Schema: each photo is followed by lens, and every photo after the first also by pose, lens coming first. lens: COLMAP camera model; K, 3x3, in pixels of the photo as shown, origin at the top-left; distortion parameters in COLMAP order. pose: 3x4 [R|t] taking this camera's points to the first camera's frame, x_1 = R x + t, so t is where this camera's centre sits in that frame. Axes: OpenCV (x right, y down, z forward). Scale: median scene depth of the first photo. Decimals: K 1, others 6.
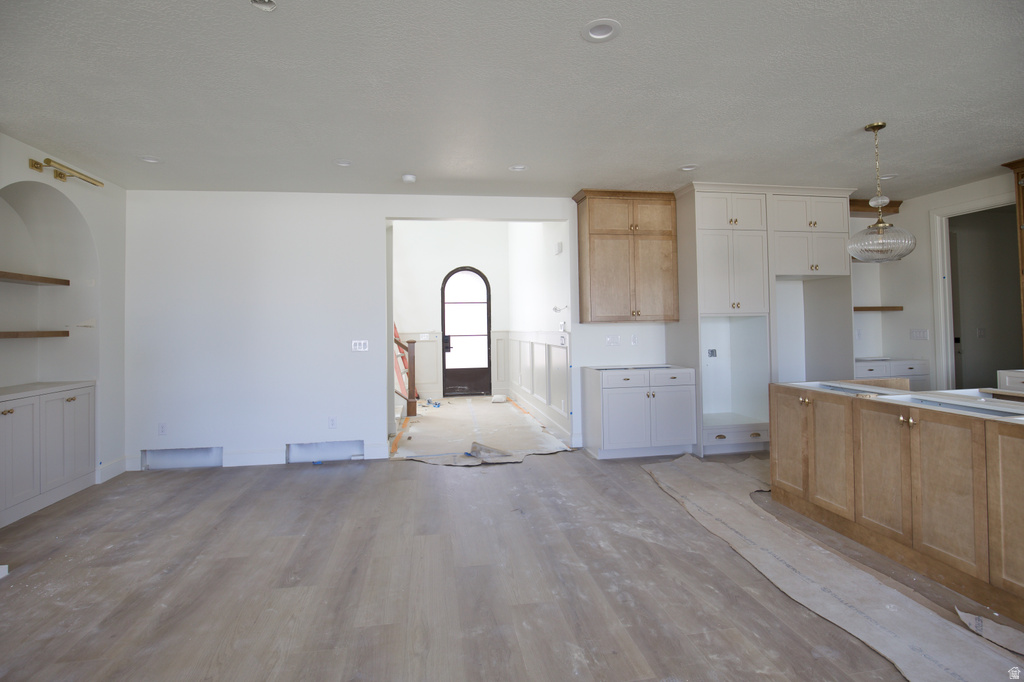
lens RADIAL K [[511.2, 0, 509.7], [0, 511.2, 309.5], [0, 0, 1]] dist [-0.020403, 0.000136]
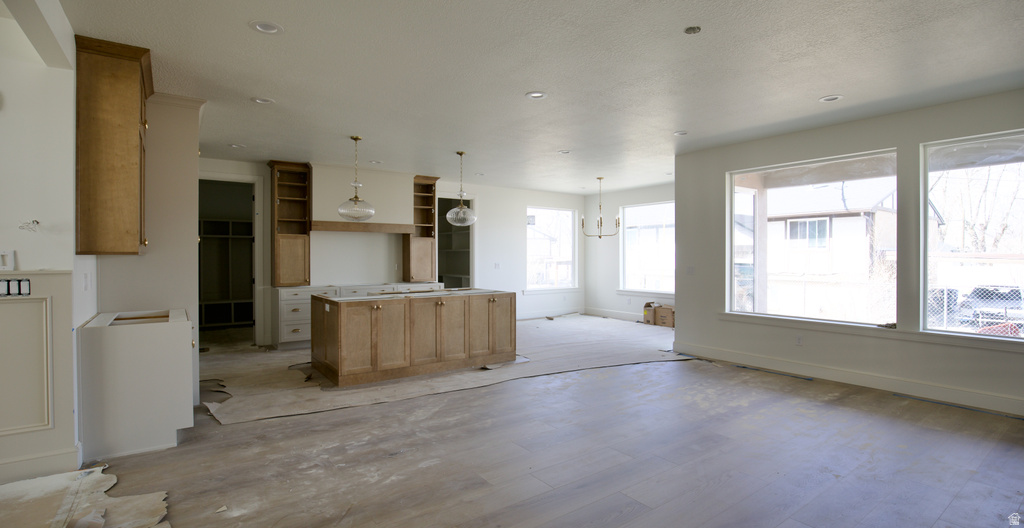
lens RADIAL K [[474.3, 0, 512.0], [0, 474.3, 264.0], [0, 0, 1]] dist [-0.001627, -0.000148]
pose [[-0.447133, 0.001214, 0.894466, -0.852908], [-0.020766, 0.999715, -0.011737, 0.051183], [-0.894226, -0.023822, -0.446981, 1.200970]]
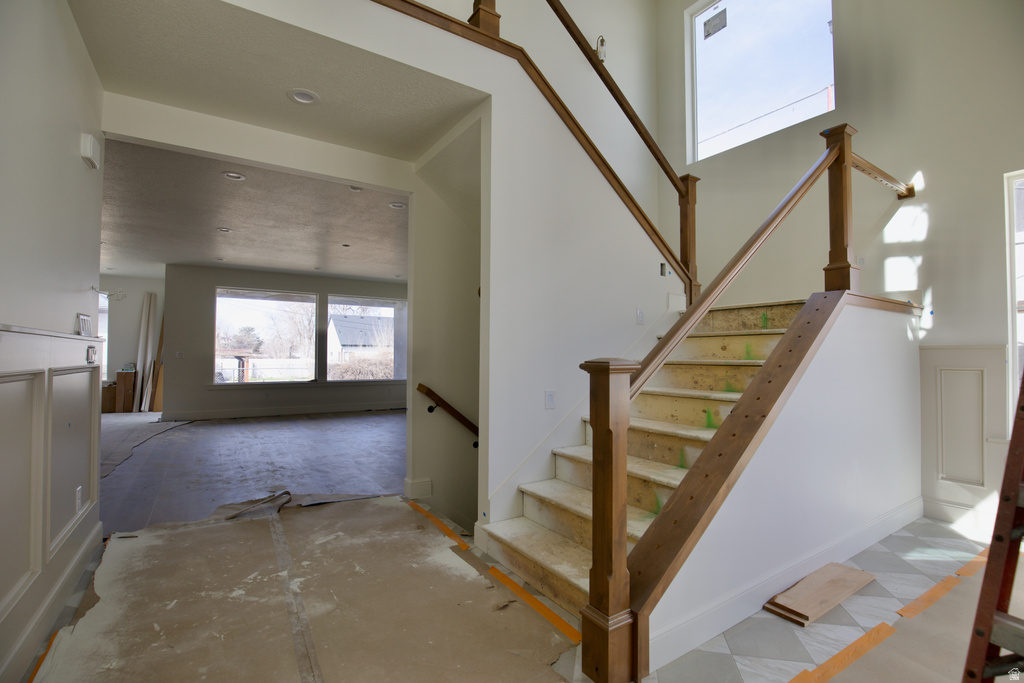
lens RADIAL K [[463.8, 0, 512.0], [0, 463.8, 341.5], [0, 0, 1]] dist [-0.028127, -0.000090]
pose [[-0.915013, -0.002894, -0.403414, -0.147350], [0.020515, 0.998347, -0.053693, 0.122392], [0.402903, -0.057406, -0.913441, 2.439479]]
